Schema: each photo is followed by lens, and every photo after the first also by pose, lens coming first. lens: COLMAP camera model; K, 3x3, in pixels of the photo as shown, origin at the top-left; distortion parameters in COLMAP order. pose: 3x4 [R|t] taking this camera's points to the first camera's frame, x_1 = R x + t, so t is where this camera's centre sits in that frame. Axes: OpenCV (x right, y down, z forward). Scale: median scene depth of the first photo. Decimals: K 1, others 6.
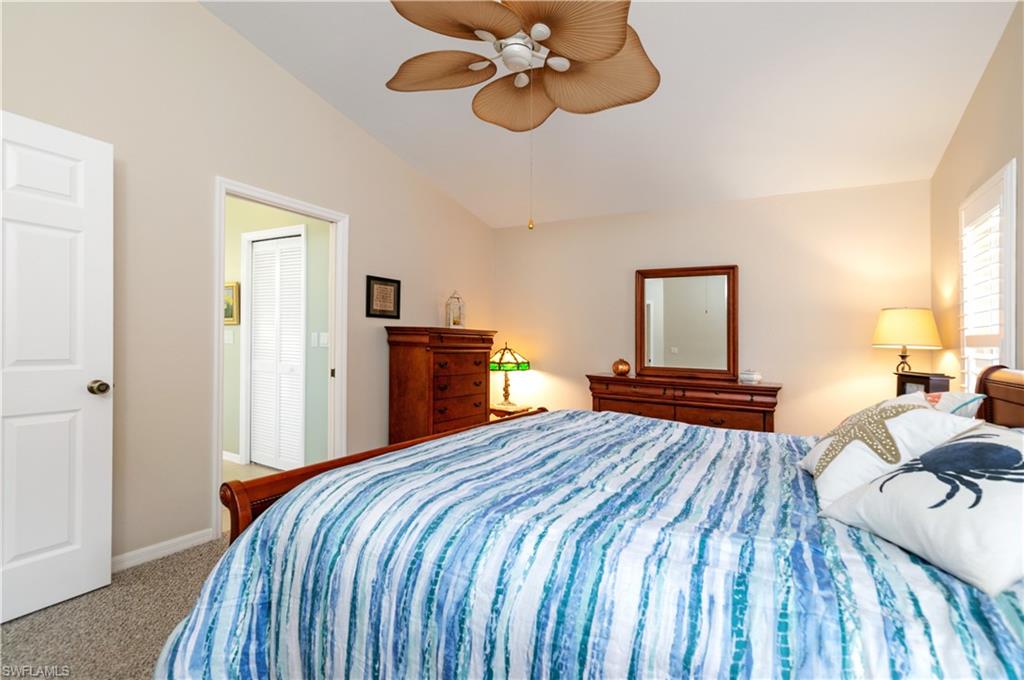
lens RADIAL K [[468.5, 0, 514.5], [0, 468.5, 332.6], [0, 0, 1]] dist [0.001282, -0.000319]
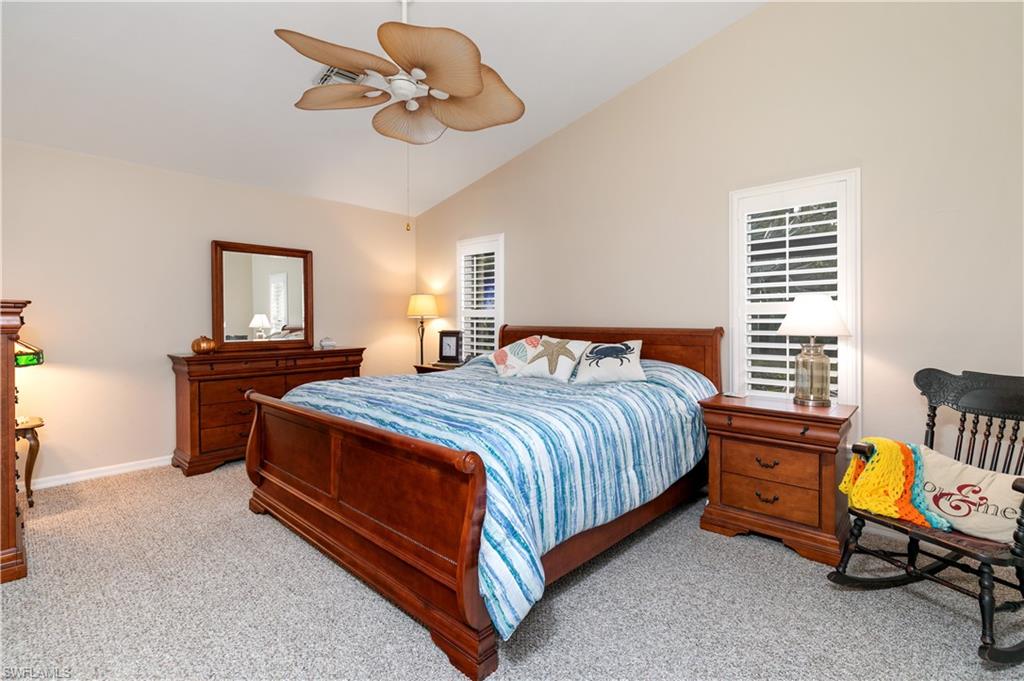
lens RADIAL K [[468.5, 0, 514.5], [0, 468.5, 333.1], [0, 0, 1]] dist [0.001282, -0.000319]
pose [[0.230412, -0.055960, 0.971483, -0.598467], [-0.011250, 0.998125, 0.060163, -0.013702], [-0.973028, -0.024792, 0.229351, 0.229788]]
